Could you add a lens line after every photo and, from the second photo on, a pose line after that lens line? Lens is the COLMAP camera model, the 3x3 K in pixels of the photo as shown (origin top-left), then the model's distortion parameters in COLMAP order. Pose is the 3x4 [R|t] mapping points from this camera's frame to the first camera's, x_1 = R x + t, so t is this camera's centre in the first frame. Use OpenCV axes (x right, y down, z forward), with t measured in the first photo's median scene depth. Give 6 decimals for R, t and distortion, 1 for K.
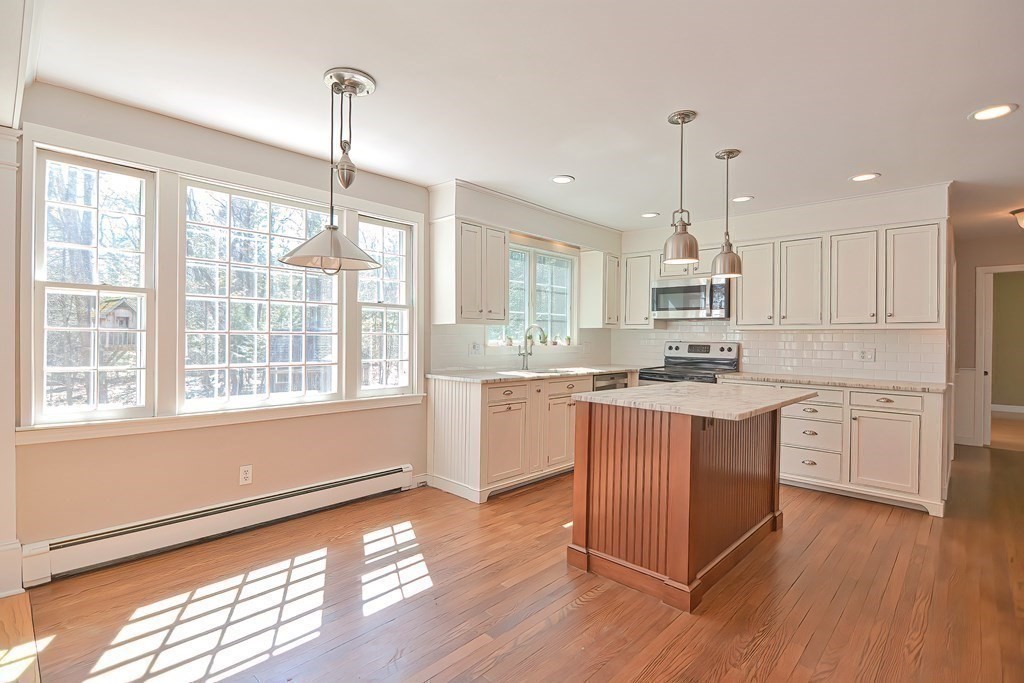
lens RADIAL K [[491.7, 0, 504.6], [0, 491.7, 341.2], [0, 0, 1]] dist [0.018673, -0.000634]
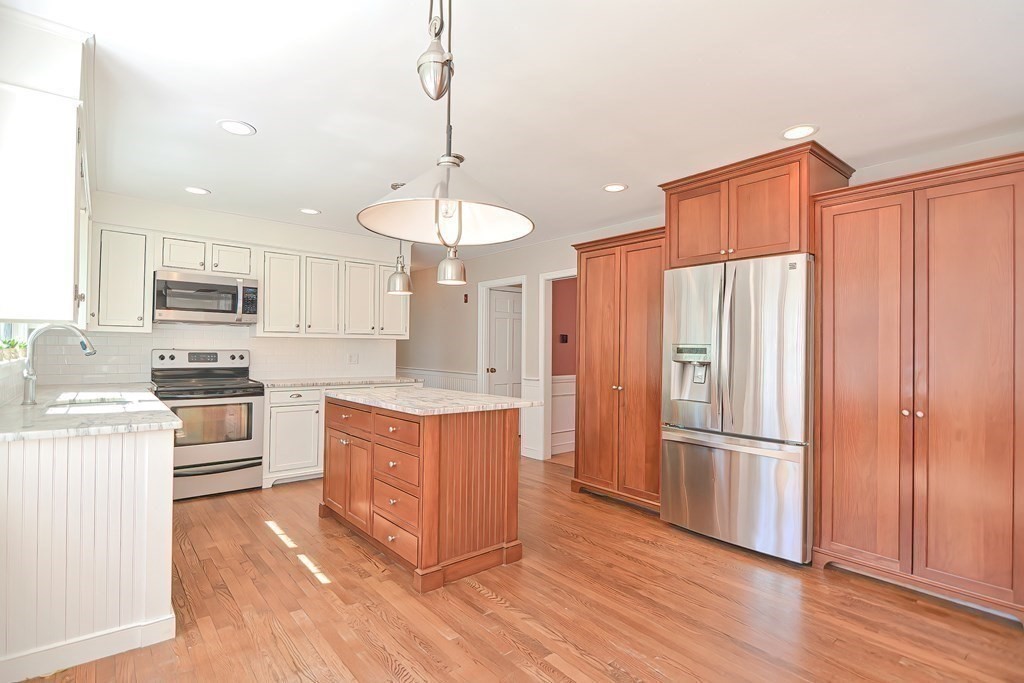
lens RADIAL K [[491.7, 0, 504.6], [0, 491.7, 341.2], [0, 0, 1]] dist [0.018673, -0.000634]
pose [[0.128624, 0.006979, 0.991669, -0.411706], [-0.000474, 0.999976, -0.006976, -0.007289], [-0.991693, 0.000428, 0.128625, 0.388936]]
